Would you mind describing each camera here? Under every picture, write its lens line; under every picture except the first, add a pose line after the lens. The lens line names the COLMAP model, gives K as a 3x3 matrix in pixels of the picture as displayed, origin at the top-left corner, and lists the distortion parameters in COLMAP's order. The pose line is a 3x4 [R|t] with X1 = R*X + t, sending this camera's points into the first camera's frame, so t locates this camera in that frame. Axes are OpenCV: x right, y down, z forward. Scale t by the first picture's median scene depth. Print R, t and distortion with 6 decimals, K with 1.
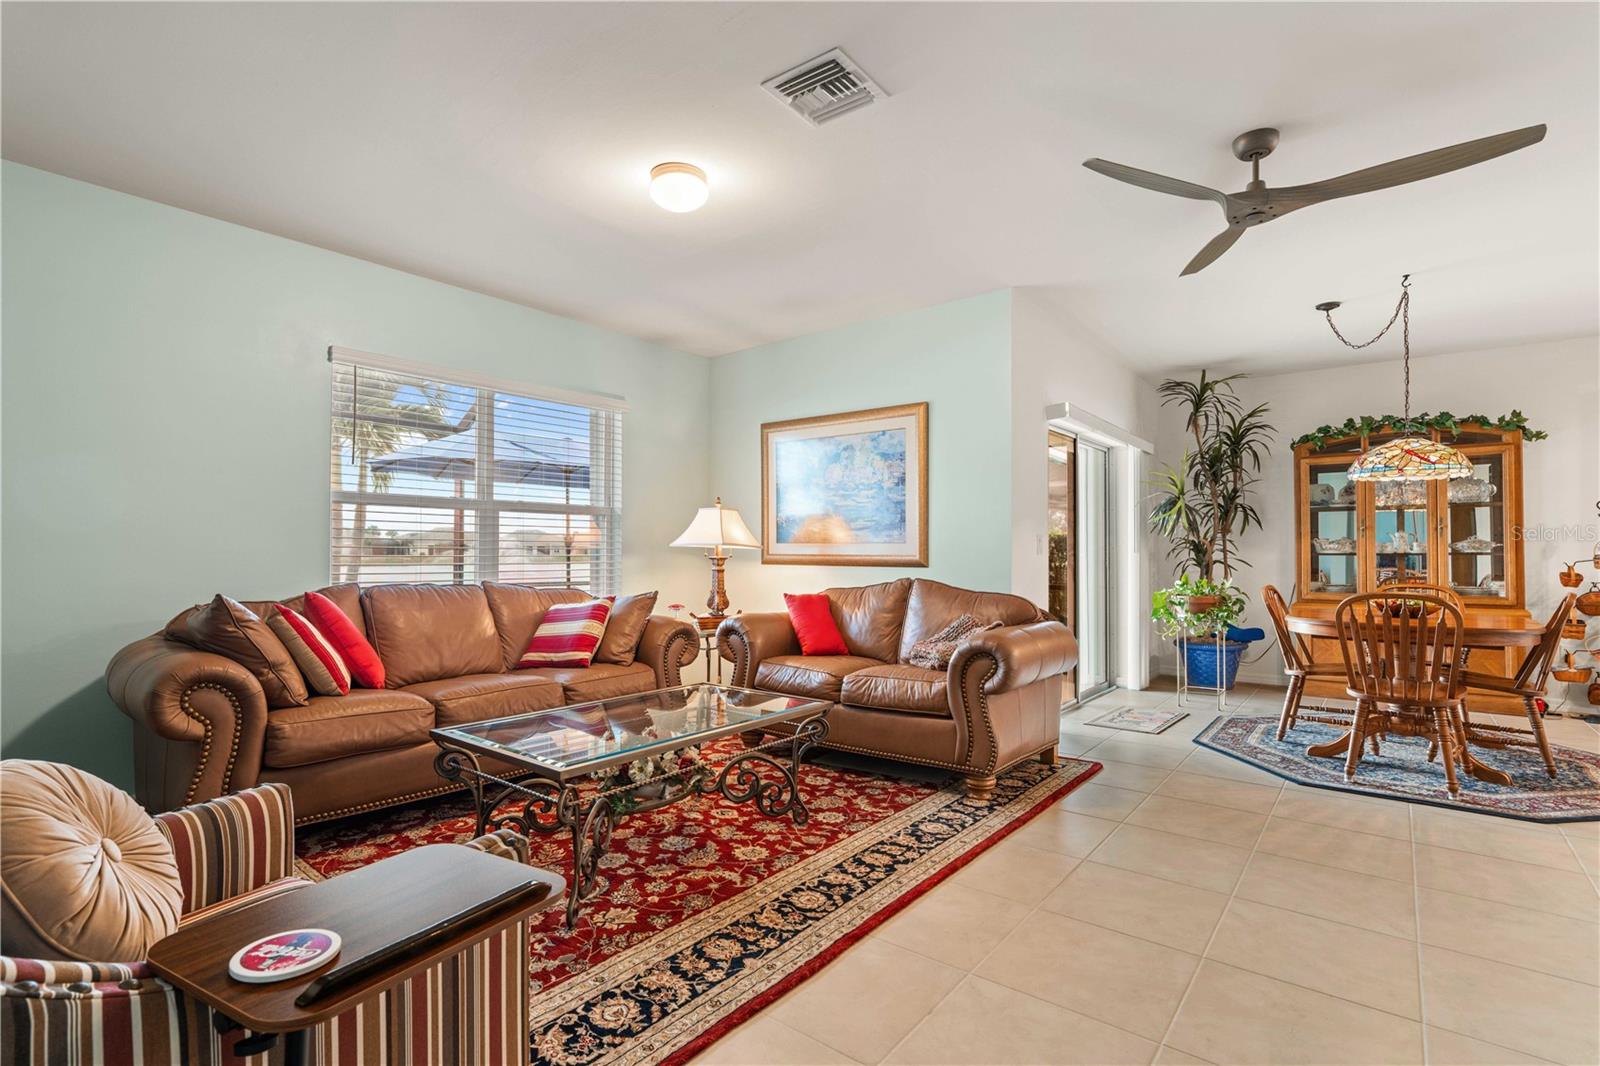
lens RADIAL K [[748.2, 0, 800.0], [0, 748.2, 533.0], [0, 0, 1]] dist [-0.000252, 0.000231]
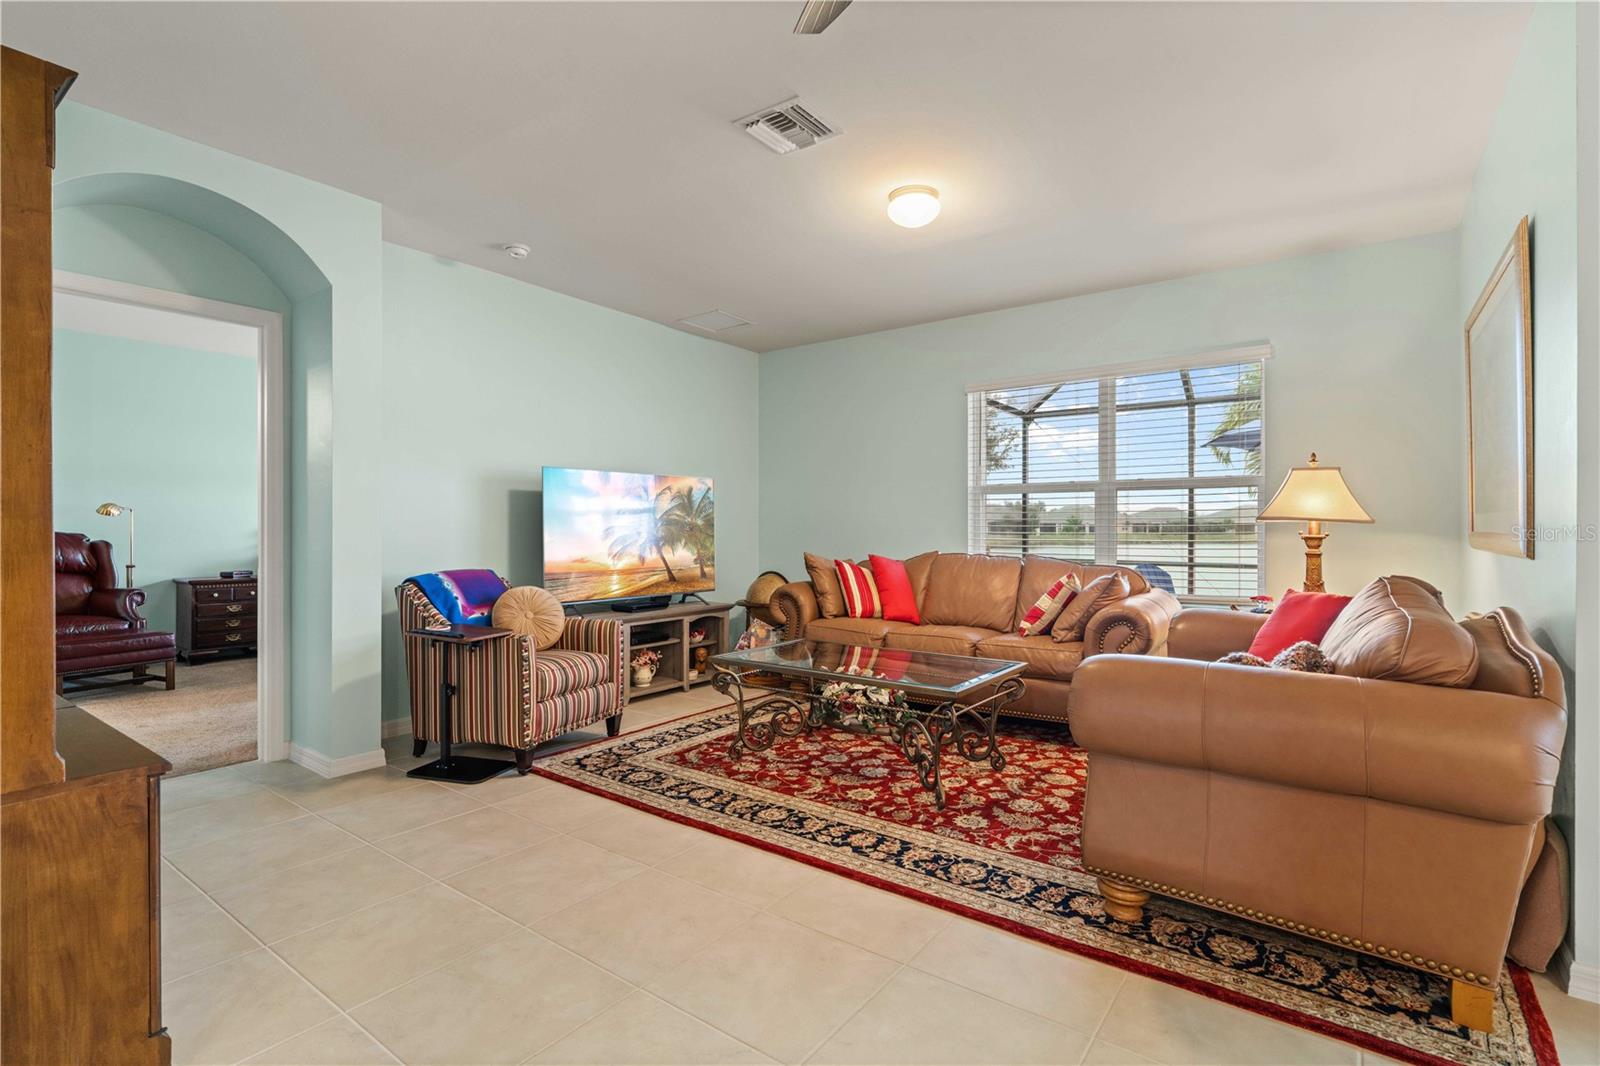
lens RADIAL K [[760.8, 0, 814.4], [0, 760.8, 528.4], [0, 0, 1]] dist [-0.004564, 0.000590]
pose [[0.041133, -0.004843, -0.999142, 1.104393], [0.026377, 0.999645, -0.003760, 0.027508], [0.998805, -0.026200, 0.041246, 0.906347]]
